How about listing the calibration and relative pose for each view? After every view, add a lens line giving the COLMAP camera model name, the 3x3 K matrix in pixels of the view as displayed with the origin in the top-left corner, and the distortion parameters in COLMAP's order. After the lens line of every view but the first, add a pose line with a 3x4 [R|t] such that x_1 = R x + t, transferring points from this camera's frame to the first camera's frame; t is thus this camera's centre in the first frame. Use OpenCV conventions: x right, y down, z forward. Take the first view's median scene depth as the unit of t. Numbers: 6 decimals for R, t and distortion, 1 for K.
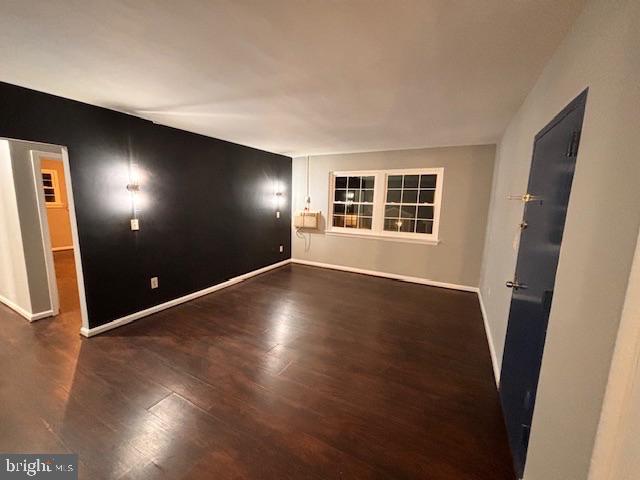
lens RADIAL K [[265.2, 0, 320.0], [0, 265.2, 240.0], [0, 0, 1]] dist [0.000379, 0.000078]
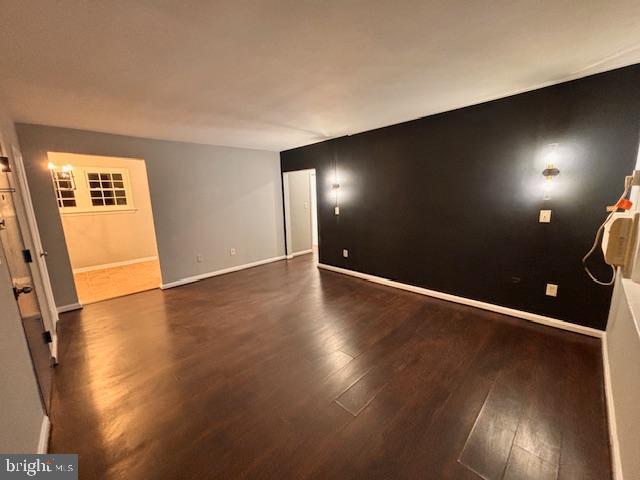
lens RADIAL K [[265.2, 0, 320.0], [0, 265.2, 240.0], [0, 0, 1]] dist [0.000379, 0.000078]
pose [[-0.263879, 0.167508, -0.949899, 0.652220], [-0.110036, 0.973148, 0.202176, -0.163505], [0.958259, 0.157873, -0.238361, 1.121175]]
